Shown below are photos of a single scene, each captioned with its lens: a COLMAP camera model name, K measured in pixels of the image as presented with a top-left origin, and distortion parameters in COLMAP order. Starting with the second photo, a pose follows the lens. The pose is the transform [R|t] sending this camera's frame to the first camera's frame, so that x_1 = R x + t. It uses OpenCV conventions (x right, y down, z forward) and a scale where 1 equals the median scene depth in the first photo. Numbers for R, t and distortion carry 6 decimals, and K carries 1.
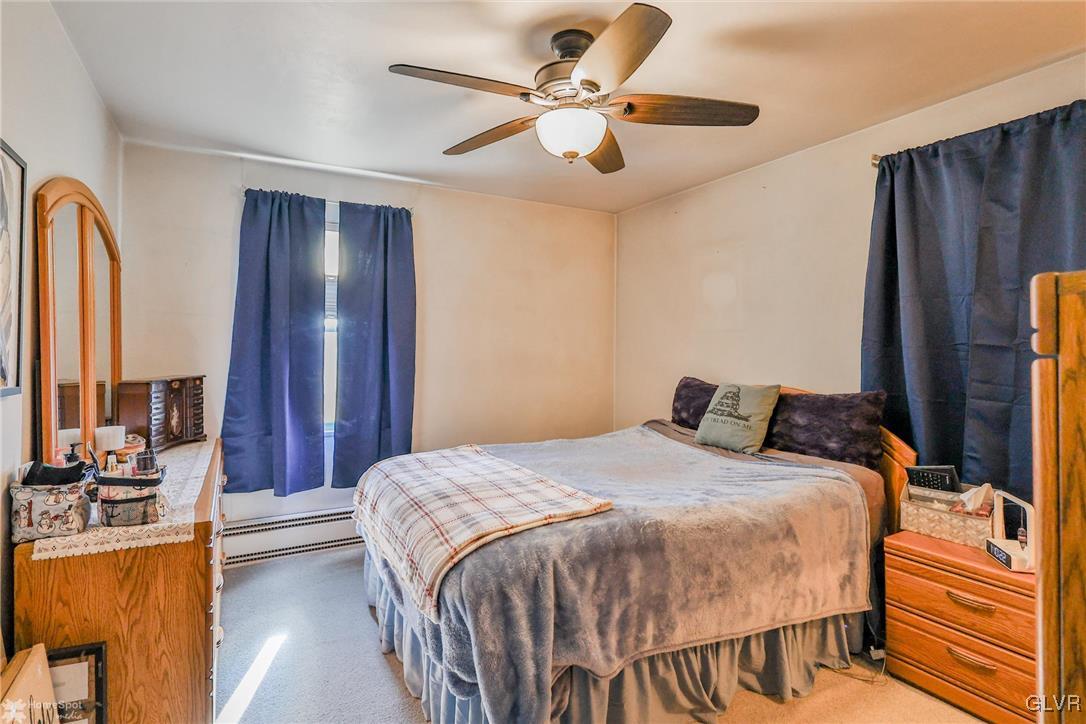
lens RADIAL K [[541.1, 0, 549.0], [0, 541.1, 355.2], [0, 0, 1]] dist [0.000202, -0.000203]
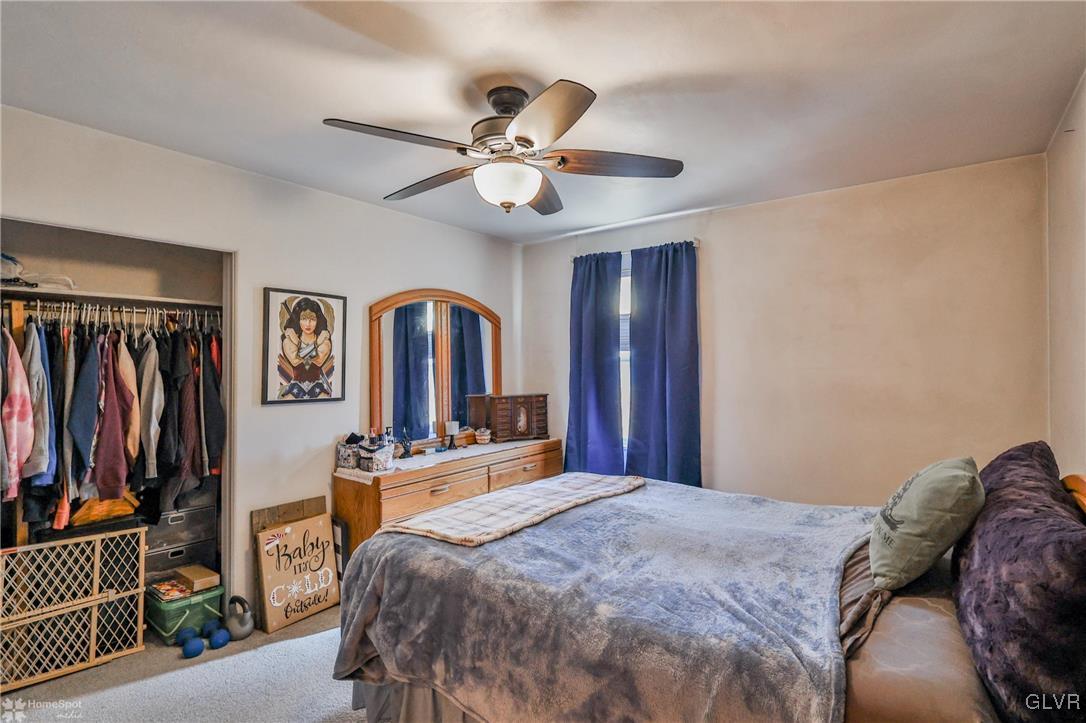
lens RADIAL K [[541.1, 0, 550.6], [0, 541.1, 364.7], [0, 0, 1]] dist [0.000202, -0.000203]
pose [[0.397592, 0.006461, -0.917540, 0.654719], [-0.008090, 0.999961, 0.003536, -0.044343], [0.917527, 0.006017, 0.397628, 0.407486]]
